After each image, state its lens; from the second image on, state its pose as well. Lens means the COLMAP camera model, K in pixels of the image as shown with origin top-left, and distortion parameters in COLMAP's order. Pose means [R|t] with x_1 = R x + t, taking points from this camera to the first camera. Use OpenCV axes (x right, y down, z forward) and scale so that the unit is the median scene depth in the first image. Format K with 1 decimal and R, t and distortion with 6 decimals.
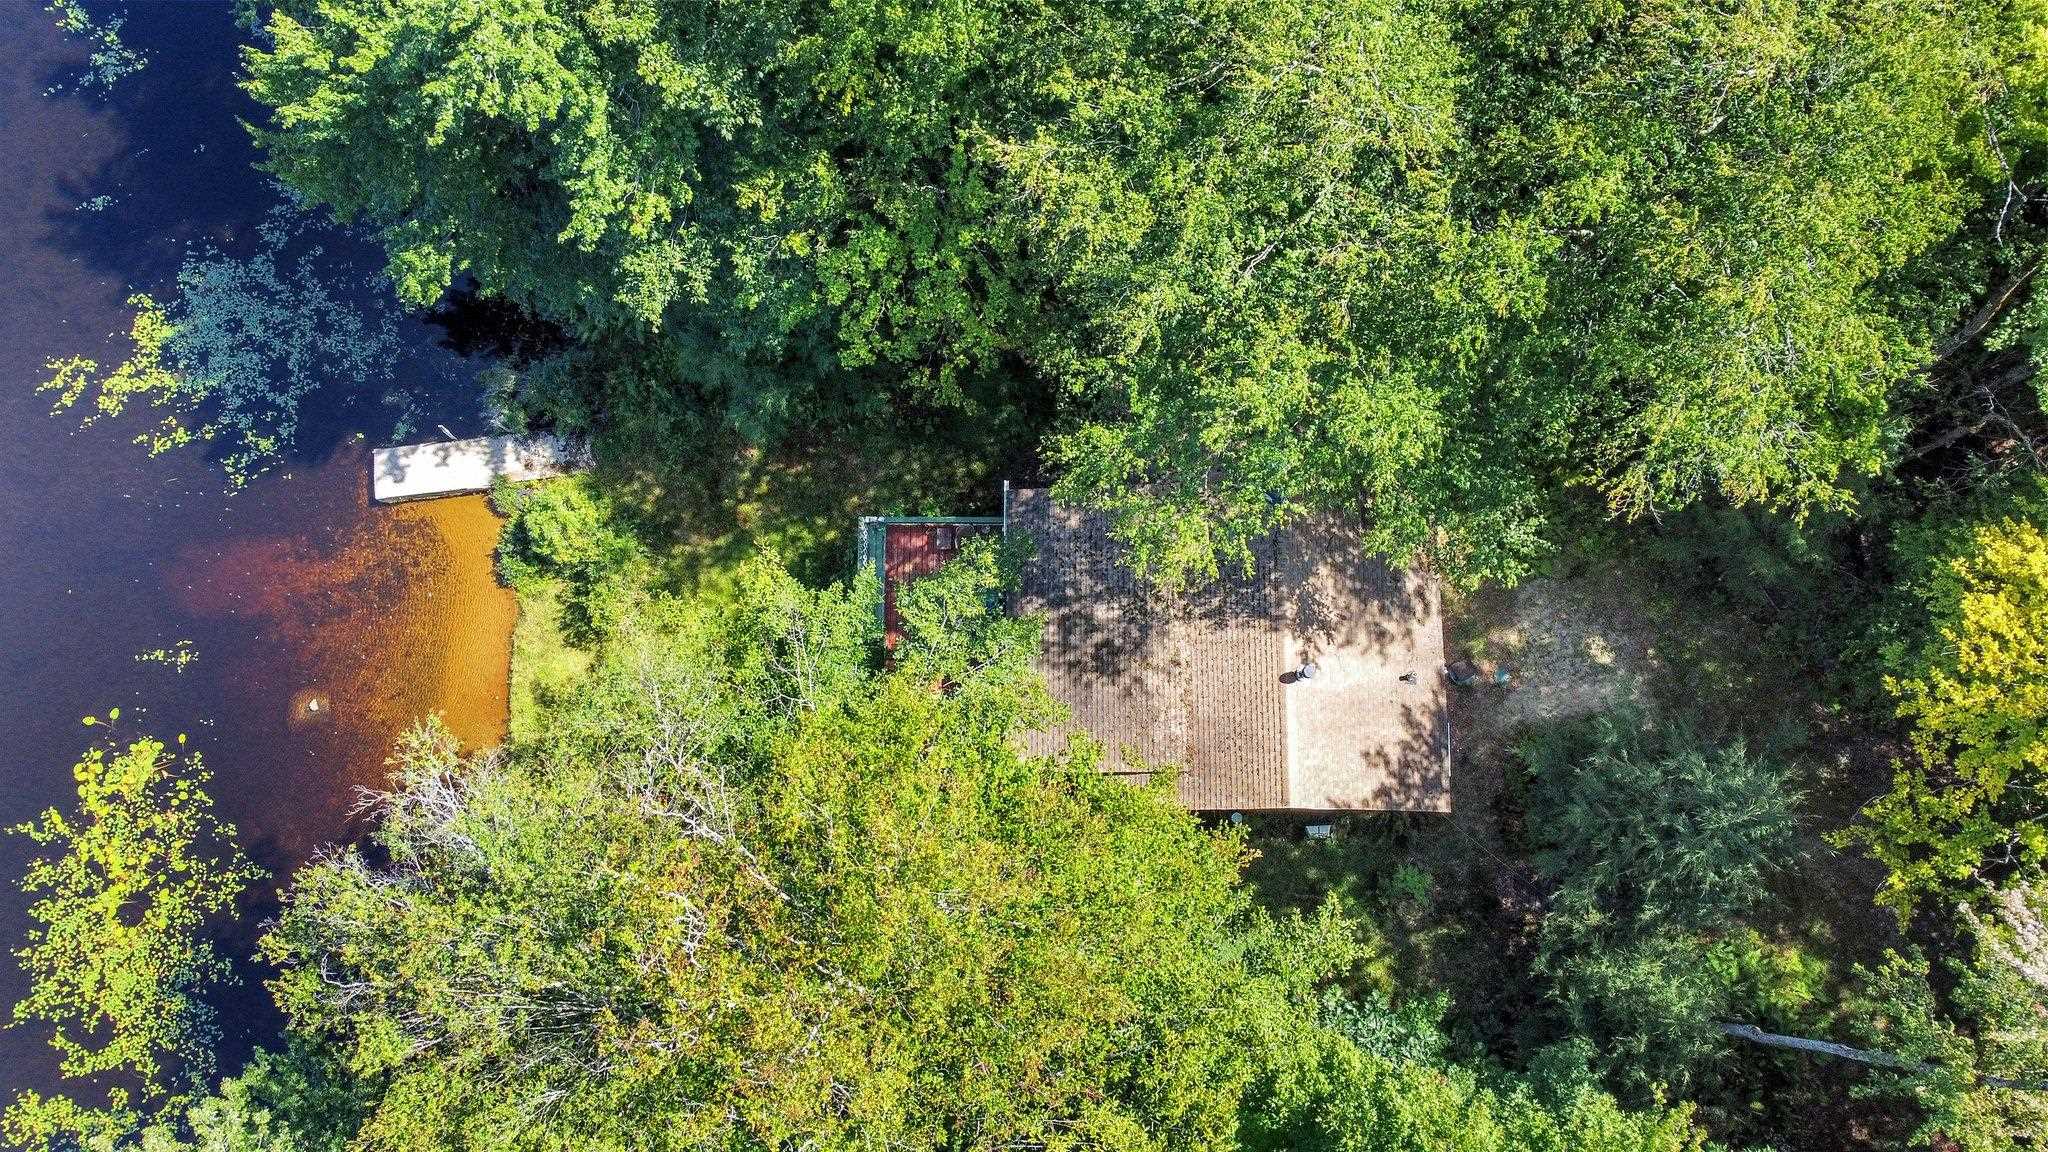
lens RADIAL K [[1546.9, 0, 1025.2], [0, 1546.9, 643.4], [0, 0, 1]] dist [0.004320, -0.000298]
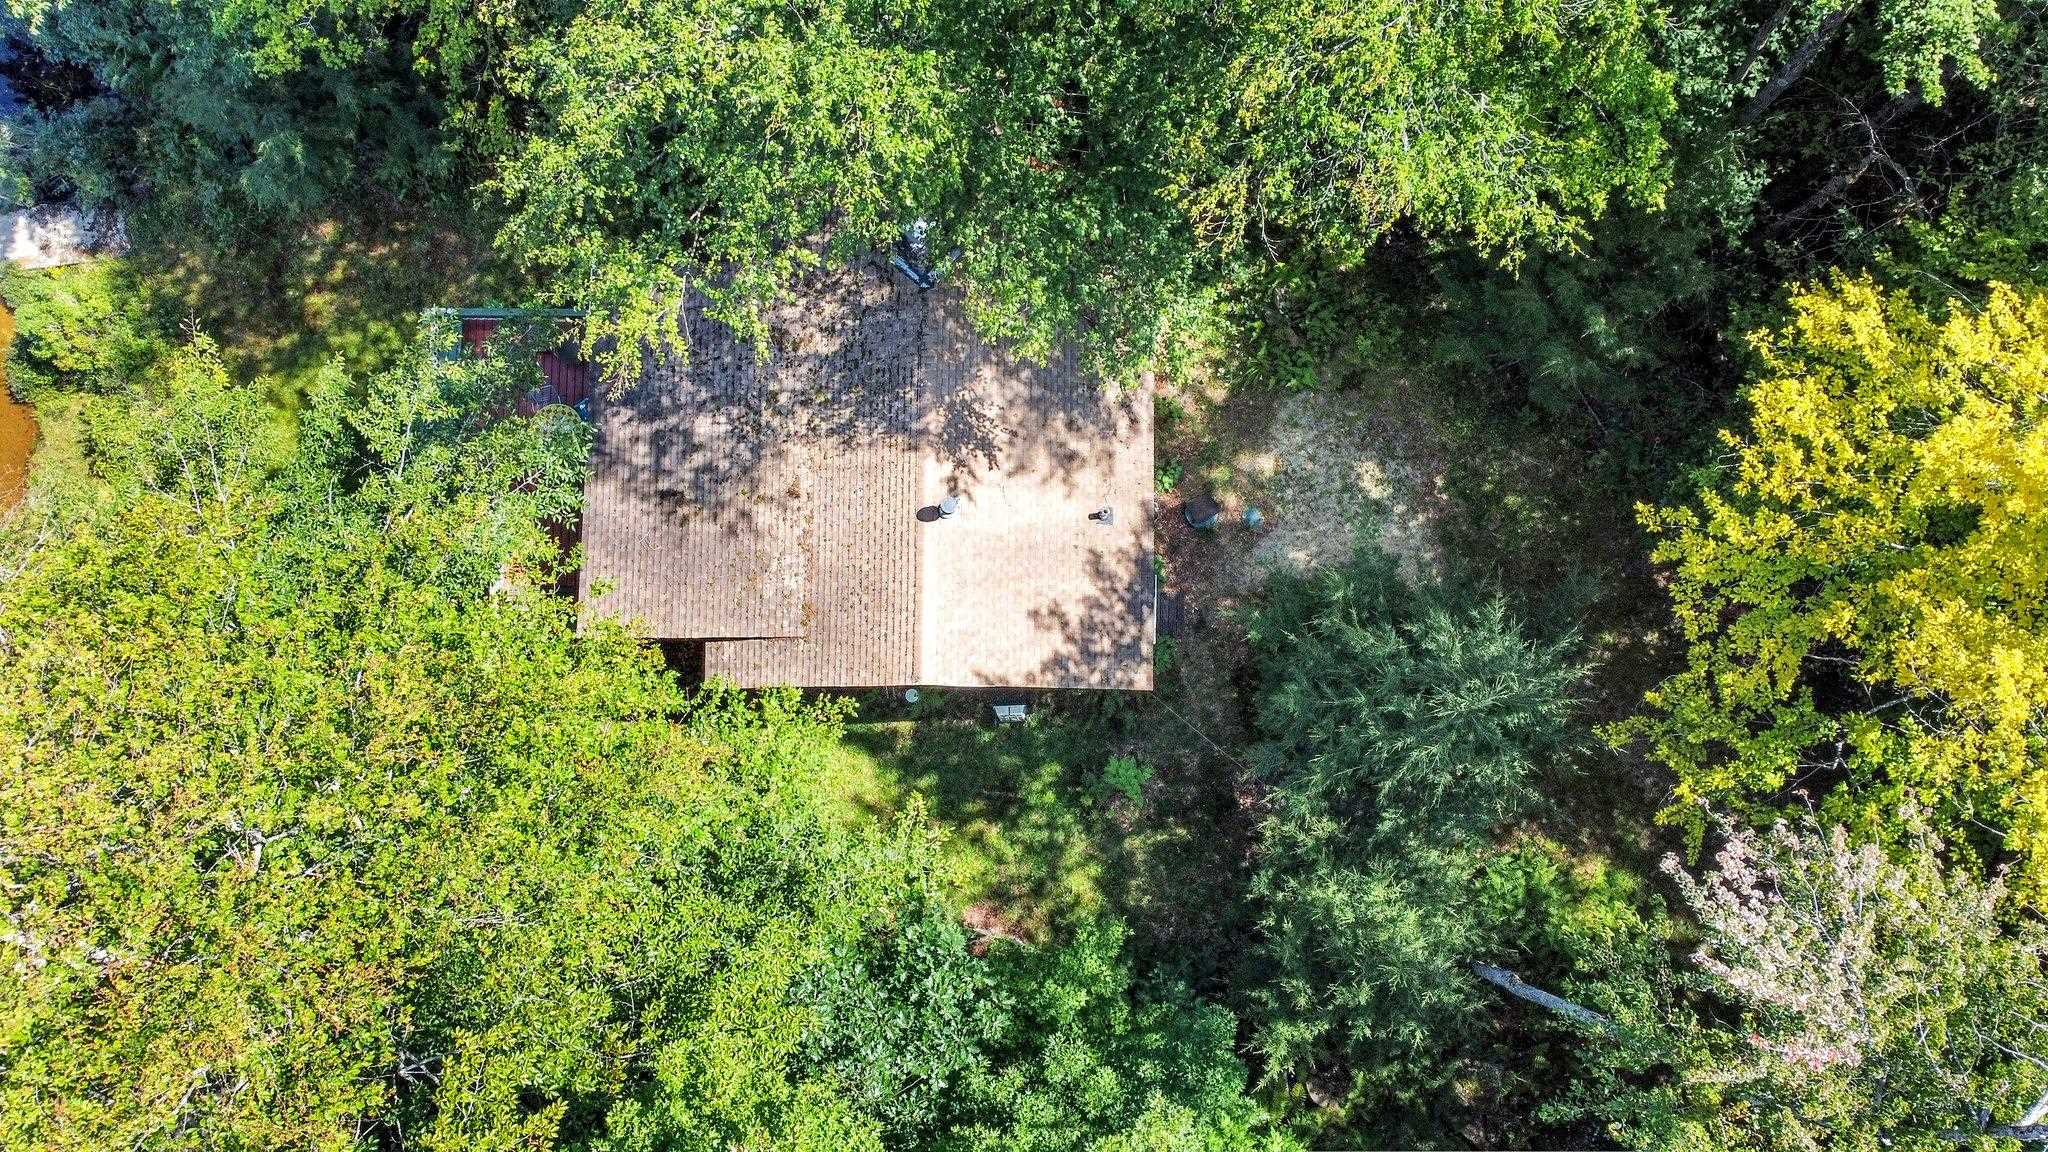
lens RADIAL K [[1488.3, 0, 1025.7], [0, 1488.3, 625.0], [0, 0, 1]] dist [-0.005824, -0.007482]
pose [[0.999731, 0.006898, -0.022133, 0.229279], [-0.005098, 0.996752, 0.080372, 0.017975], [0.022616, -0.080238, 0.996519, 0.260782]]
